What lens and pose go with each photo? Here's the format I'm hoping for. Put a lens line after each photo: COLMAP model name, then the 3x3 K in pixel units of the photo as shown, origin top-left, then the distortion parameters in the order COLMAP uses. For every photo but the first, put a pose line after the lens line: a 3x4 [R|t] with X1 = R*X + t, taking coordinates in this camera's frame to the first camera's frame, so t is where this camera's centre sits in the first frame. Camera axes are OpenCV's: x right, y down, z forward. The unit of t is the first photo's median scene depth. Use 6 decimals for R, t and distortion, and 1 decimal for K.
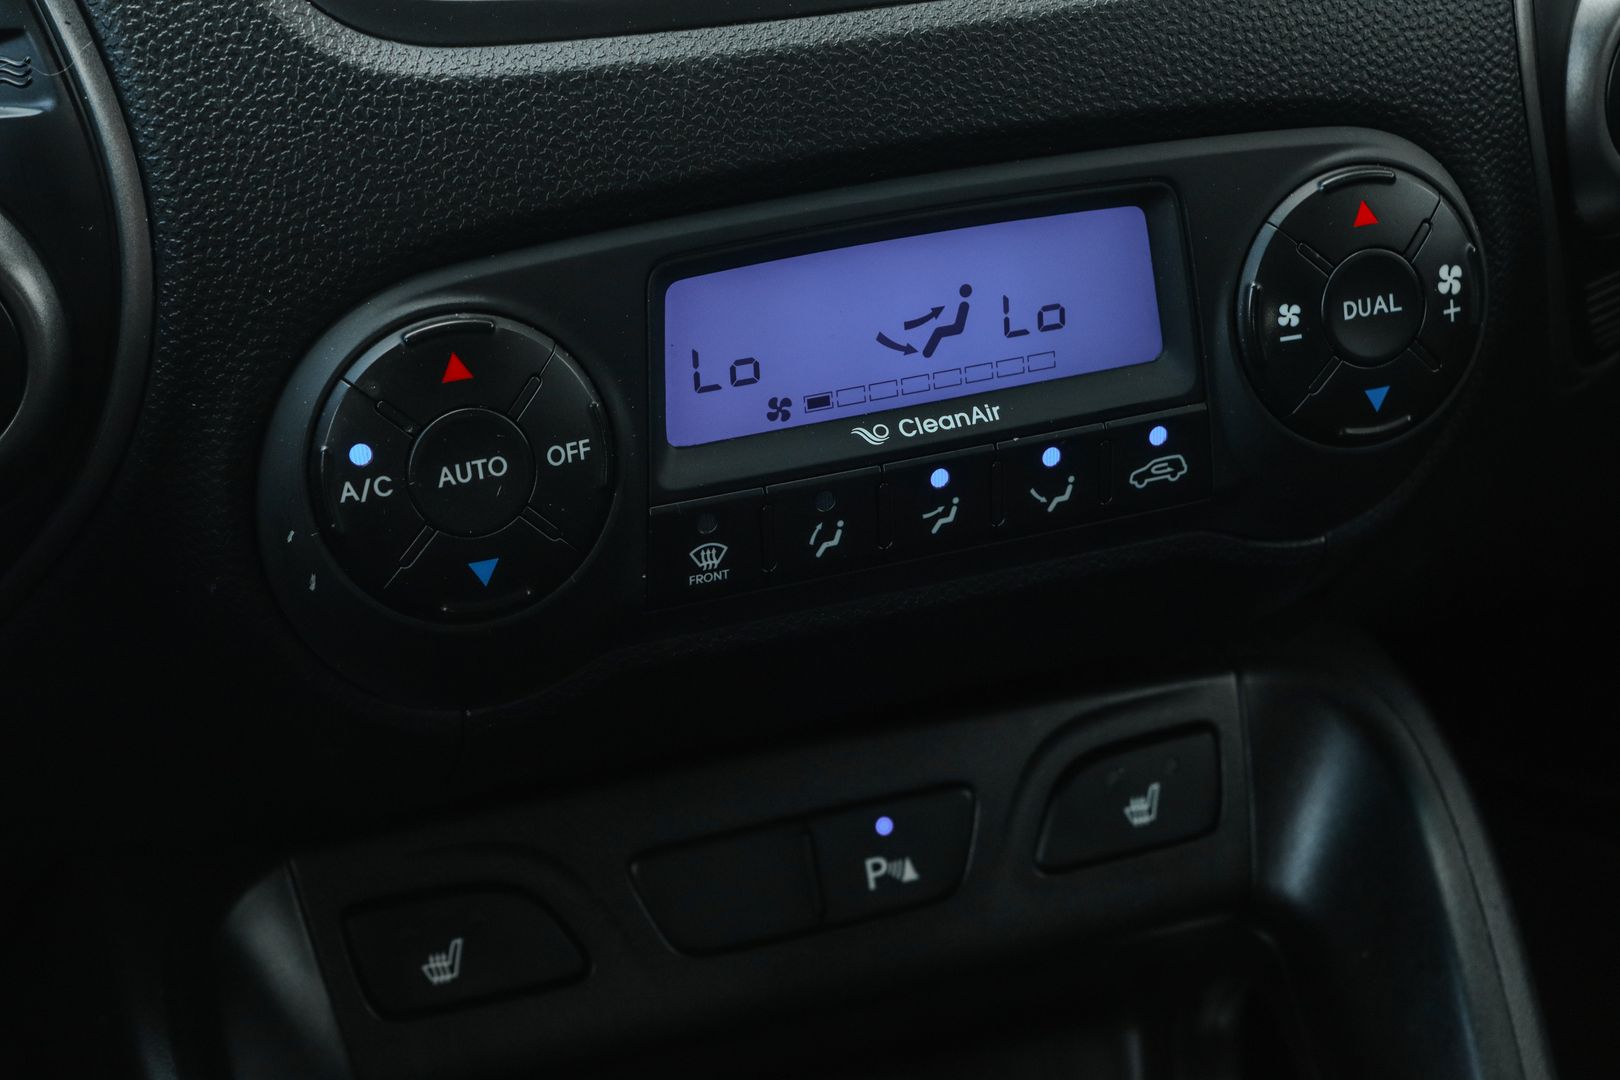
lens RADIAL K [[2865.7, 0, 810.0], [0, 2865.7, 540.0], [0, 0, 1]] dist [0.007549, 0.022394]
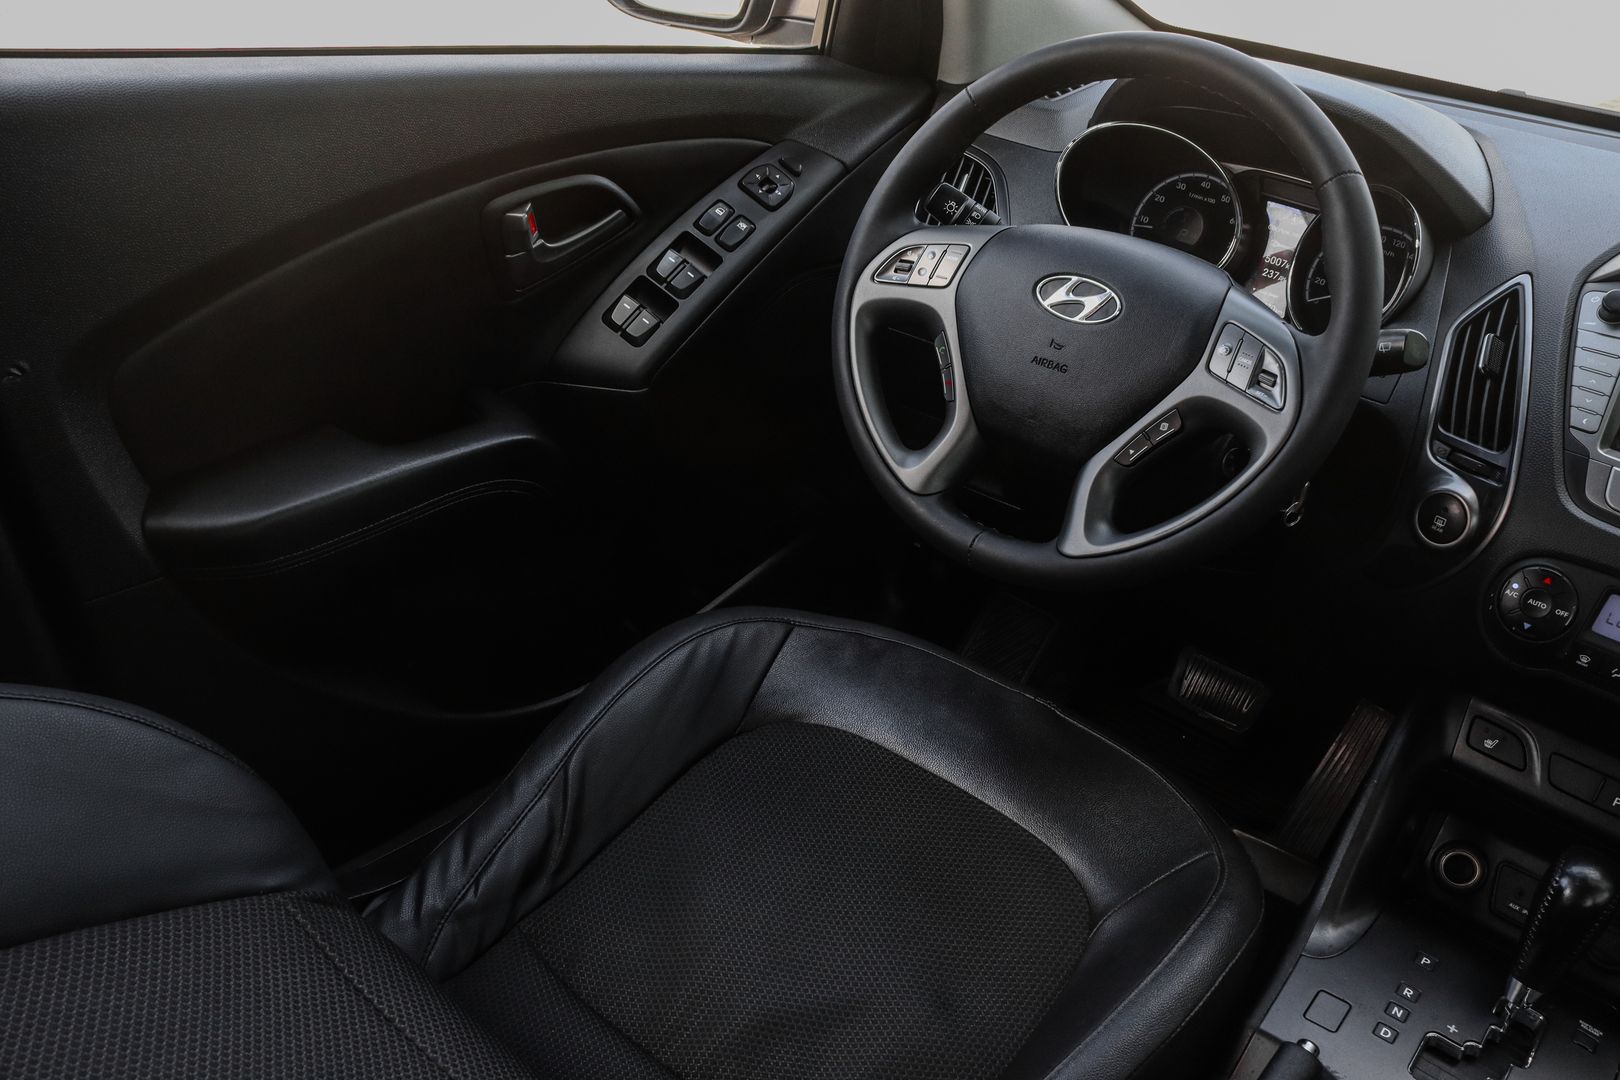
lens RADIAL K [[1345.2, 0, 807.9], [0, 1345.2, 547.7], [0, 0, 1]] dist [-0.151336, 0.117925]
pose [[0.473845, 0.464116, -0.748377, 0.712311], [-0.530019, 0.828982, 0.178516, 0.126916], [0.703243, 0.312065, 0.638799, -0.929785]]
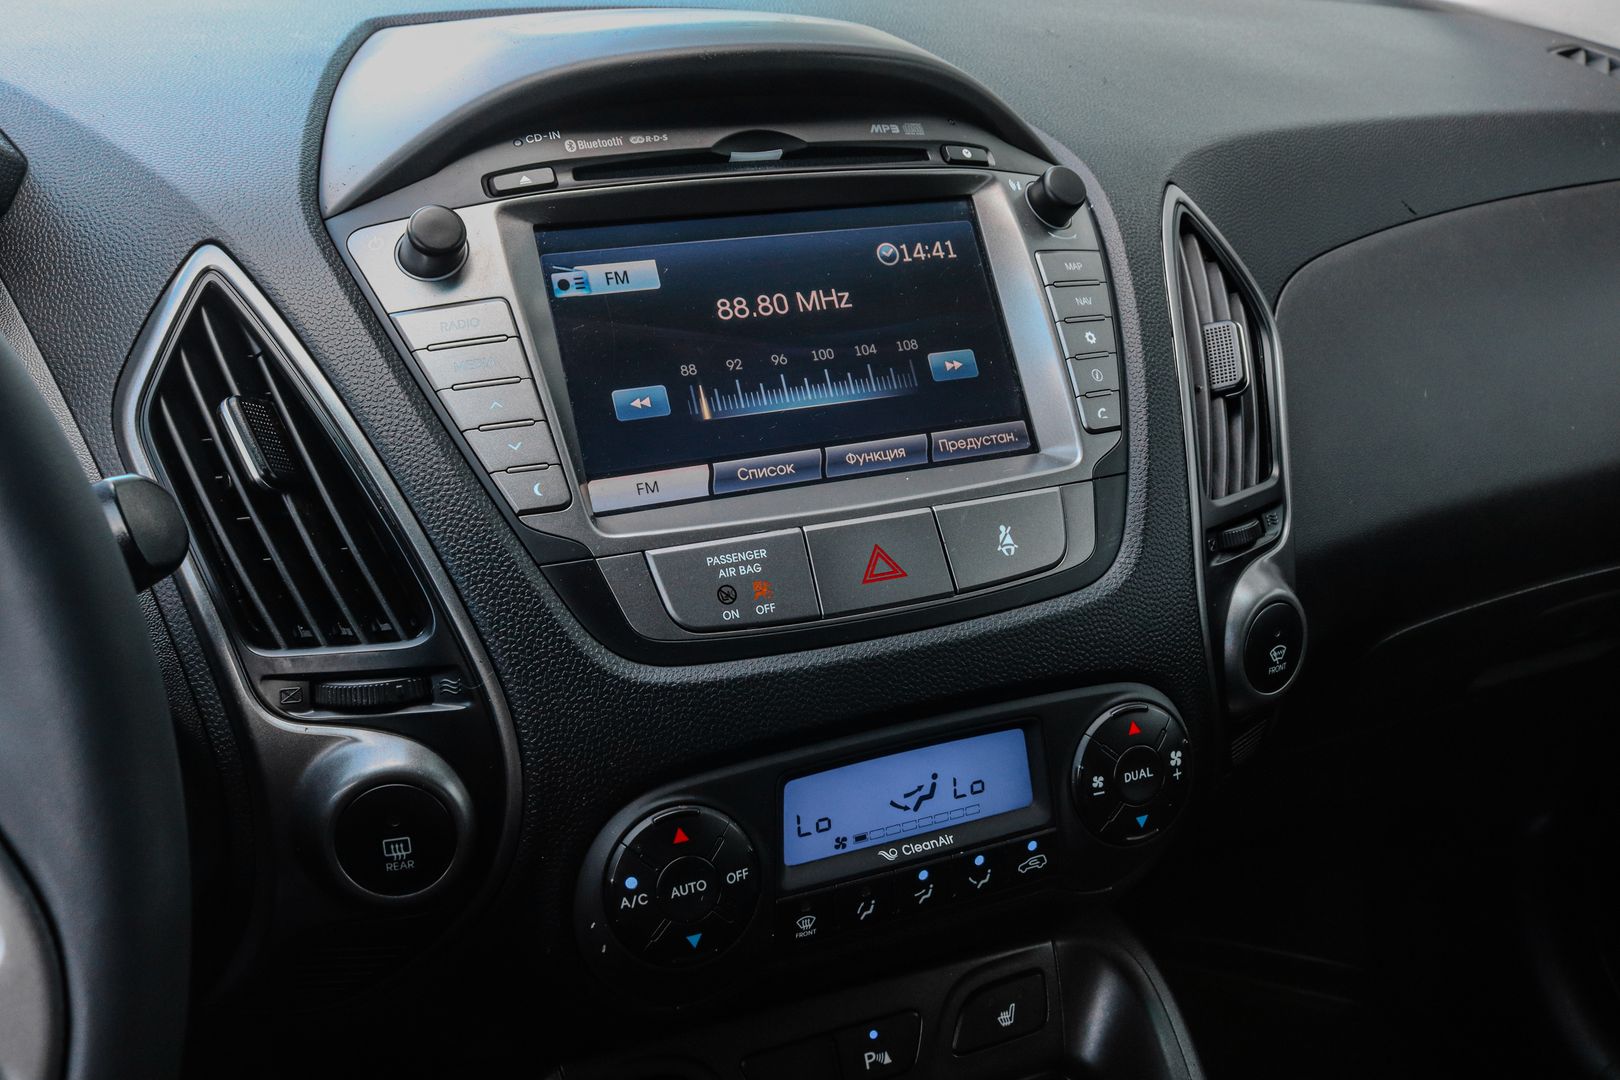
lens RADIAL K [[1577.8, 0, 811.5], [0, 1577.8, 558.4], [0, 0, 1]] dist [-0.152680, 0.237958]
pose [[0.998121, -0.010709, 0.060327, -0.090794], [0.018166, 0.992059, -0.124455, -0.103505], [-0.058515, 0.125317, 0.990390, -0.054997]]
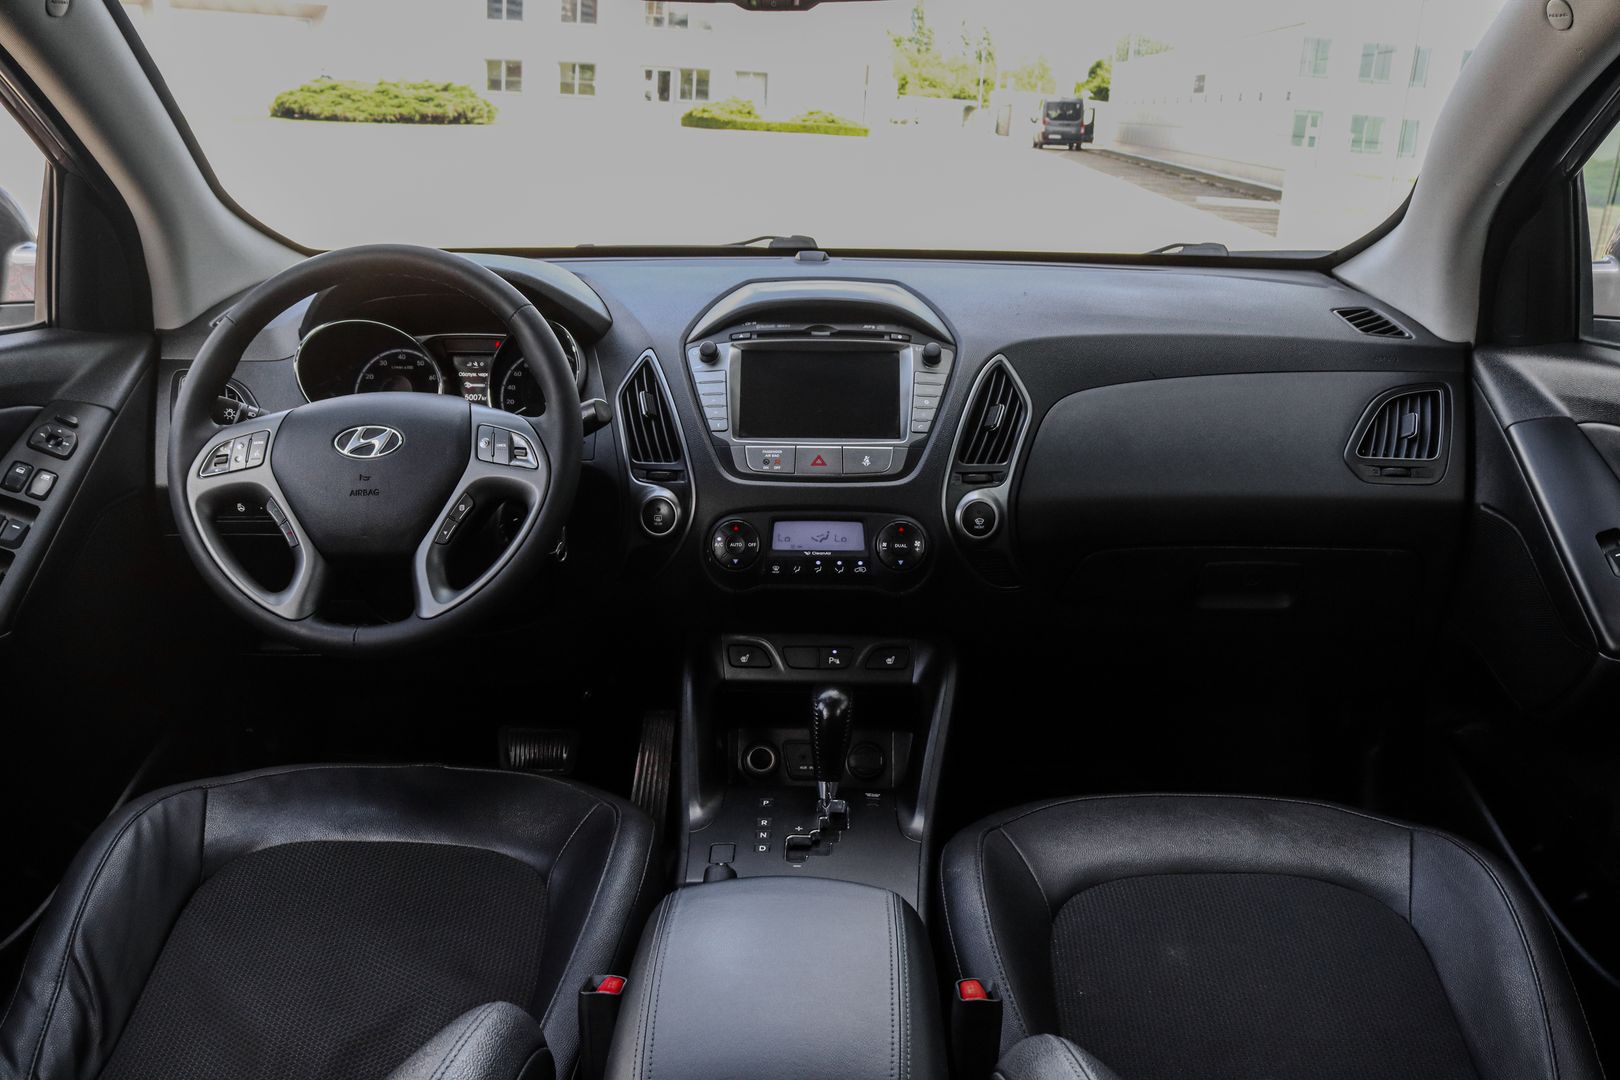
lens RADIAL K [[1399.6, 0, 800.7], [0, 1399.6, 542.4], [0, 0, 1]] dist [-0.169971, 0.160179]
pose [[0.920672, 0.110581, -0.374346, 1.091383], [-0.195793, 0.960487, -0.197811, 0.517744], [0.337680, 0.255414, 0.905945, -1.631319]]
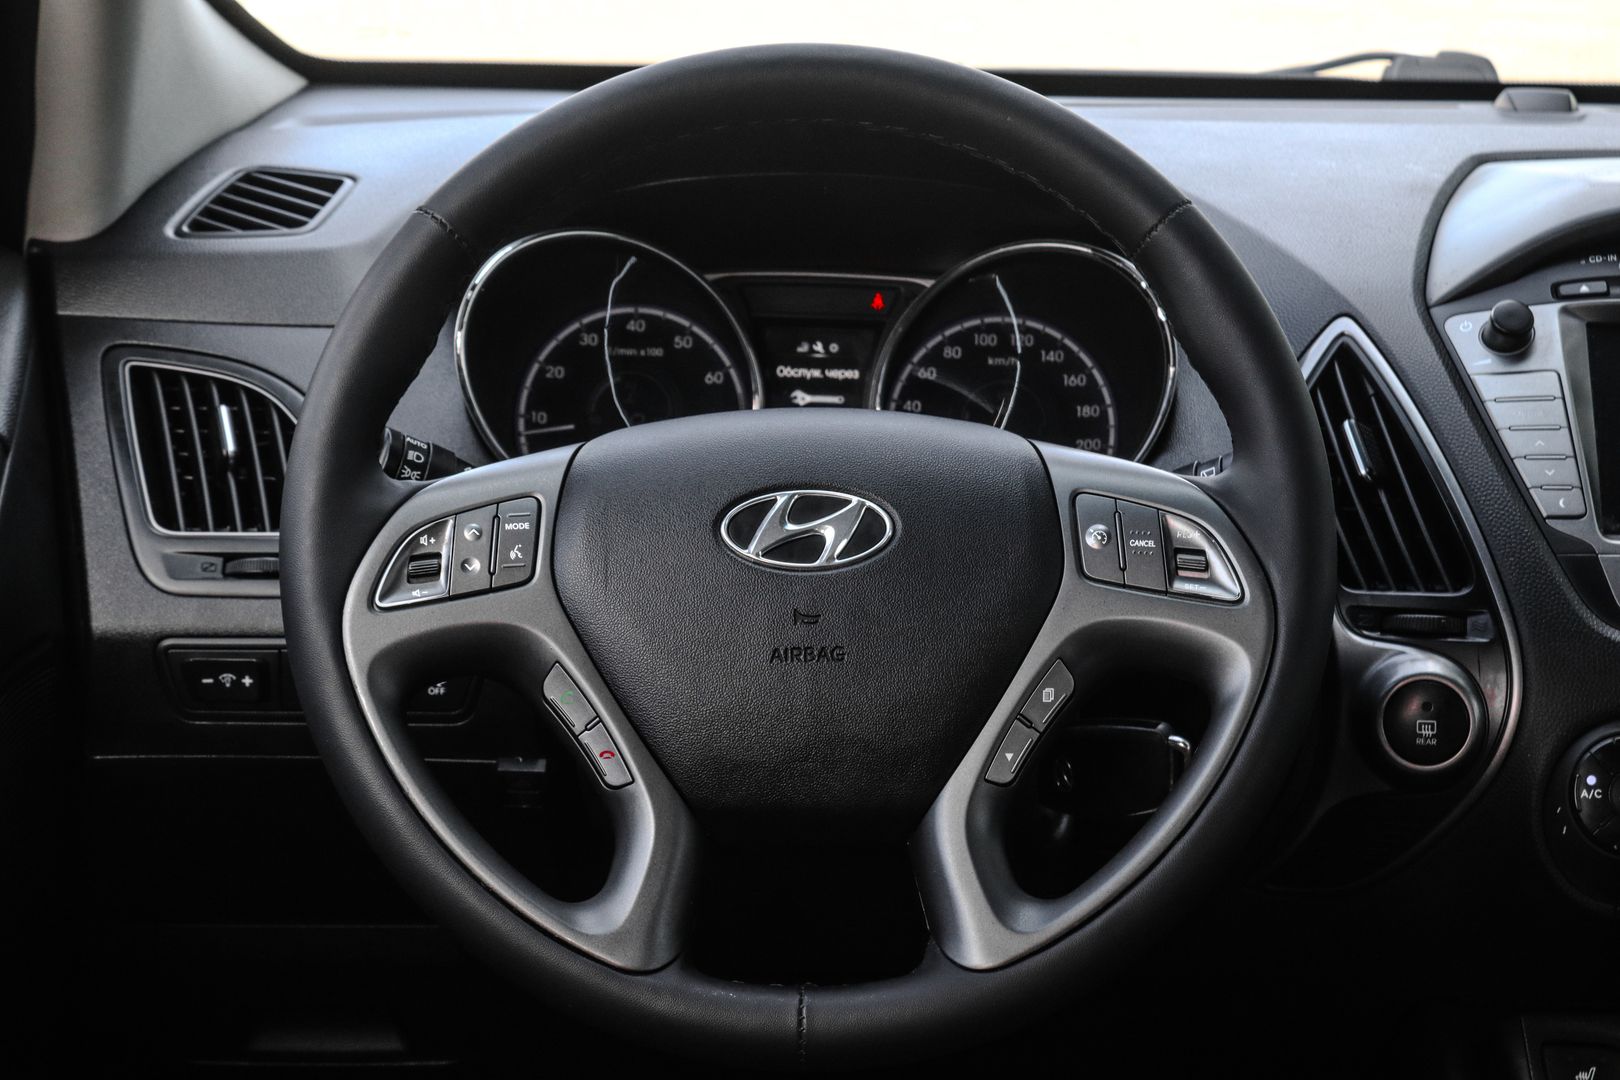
lens RADIAL K [[3377.8, 0, 810.0], [0, 3377.8, 540.0], [0, 0, 1]] dist [0.083234, 0.285420]
pose [[0.929360, 0.090867, -0.357818, 0.249591], [-0.198757, 0.939930, -0.277539, 0.708645], [0.311105, 0.329052, 0.891593, -1.902256]]
